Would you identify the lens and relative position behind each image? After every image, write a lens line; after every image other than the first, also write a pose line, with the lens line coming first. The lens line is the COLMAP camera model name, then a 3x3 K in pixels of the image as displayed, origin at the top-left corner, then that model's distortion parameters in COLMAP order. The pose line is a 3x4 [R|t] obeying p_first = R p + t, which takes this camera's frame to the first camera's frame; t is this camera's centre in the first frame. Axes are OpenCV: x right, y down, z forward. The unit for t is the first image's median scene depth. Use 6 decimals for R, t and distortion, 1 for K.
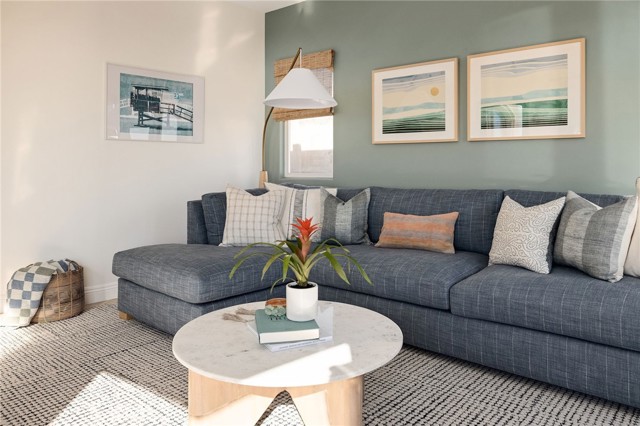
lens RADIAL K [[443.0, 0, 321.5], [0, 443.0, 203.7], [0, 0, 1]] dist [-0.004125, -0.000634]
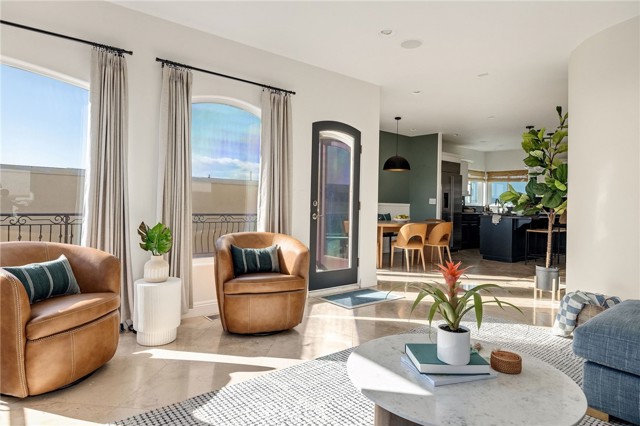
lens RADIAL K [[381.4, 0, 319.0], [0, 381.4, 199.2], [0, 0, 1]] dist [-0.033903, -0.000385]
pose [[-0.154837, -0.003522, -0.987934, 0.592094], [-0.117826, 0.992922, 0.014927, -0.061745], [0.980889, 0.118715, -0.154156, 0.465347]]
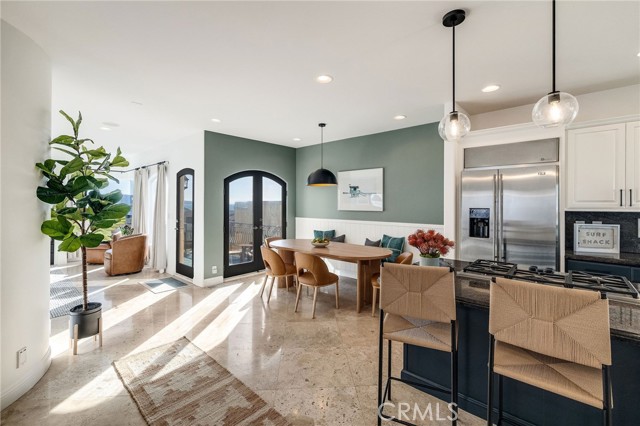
lens RADIAL K [[278.4, 0, 320.2], [0, 278.4, 200.9], [0, 0, 1]] dist [-0.000110, -0.000136]
pose [[-0.999964, -0.001257, -0.008351, -1.947830], [-0.001900, 0.997004, 0.077333, -0.308335], [0.008229, 0.077346, -0.996970, 2.150212]]
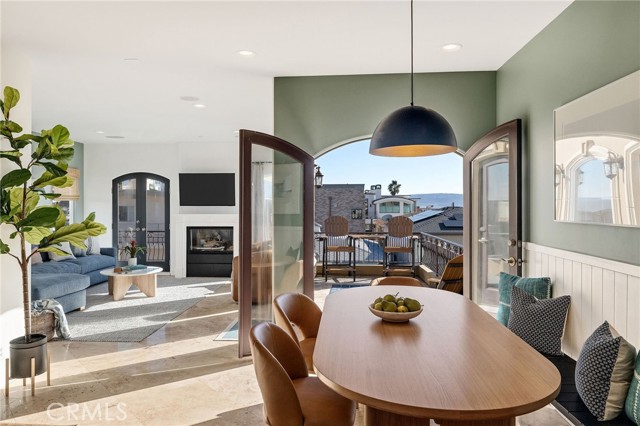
lens RADIAL K [[443.0, 0, 321.5], [0, 443.0, 203.7], [0, 0, 1]] dist [-0.004125, -0.000634]
pose [[-0.627101, 0.005066, 0.778922, -2.574219], [0.069527, 0.996351, 0.049495, -0.229870], [-0.775829, 0.085194, -0.625165, 1.305479]]
